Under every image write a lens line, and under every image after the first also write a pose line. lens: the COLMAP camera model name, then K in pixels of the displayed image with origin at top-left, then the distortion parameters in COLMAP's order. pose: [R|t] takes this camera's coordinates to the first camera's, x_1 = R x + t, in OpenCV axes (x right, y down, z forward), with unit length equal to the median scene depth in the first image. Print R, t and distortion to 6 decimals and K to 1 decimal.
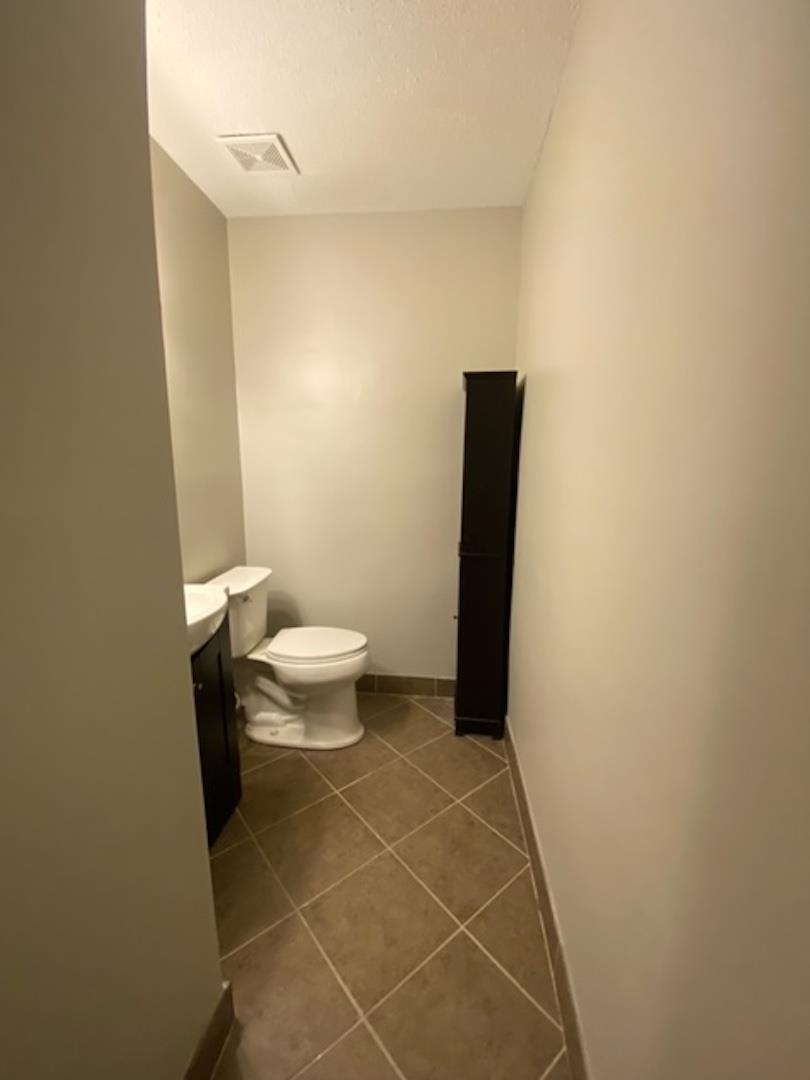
lens RADIAL K [[437.2, 0, 404.1], [0, 437.2, 538.2], [0, 0, 1]] dist [0.020421, -0.020640]
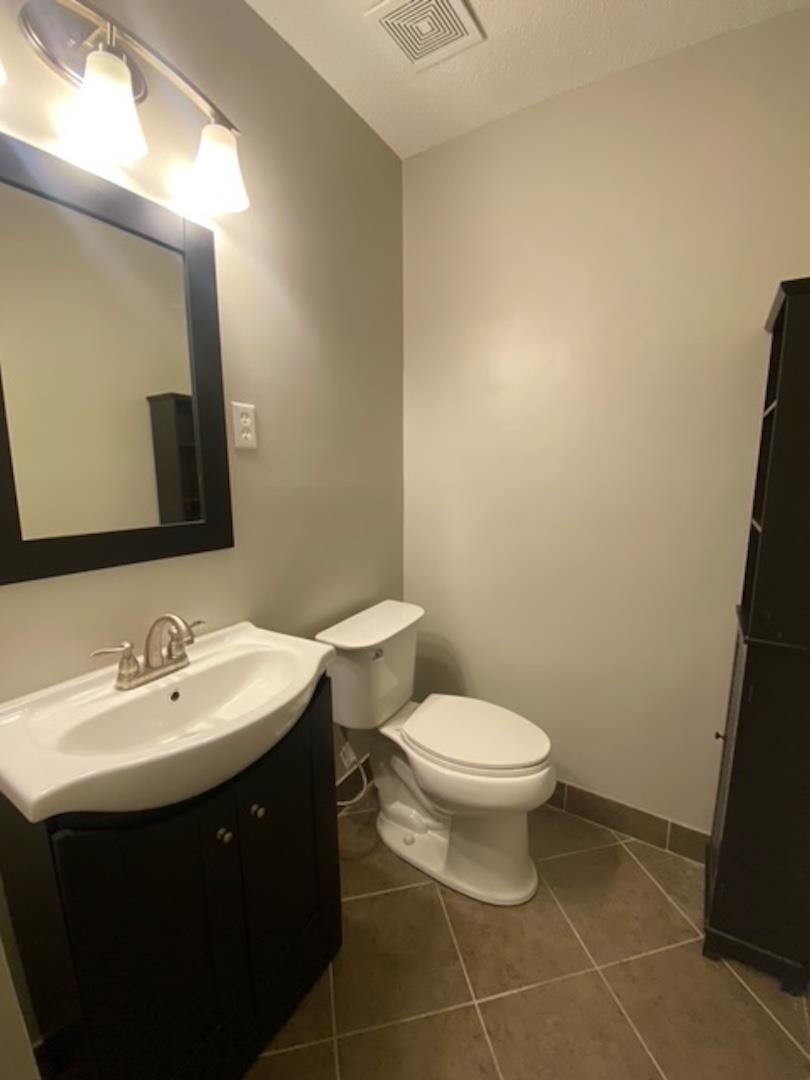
lens RADIAL K [[437.2, 0, 404.1], [0, 437.2, 538.2], [0, 0, 1]] dist [0.020421, -0.020640]
pose [[0.890844, 0.058551, -0.450521, -0.005420], [-0.072293, 0.997294, -0.013338, -0.042777], [0.448521, 0.044451, 0.892666, 0.326413]]
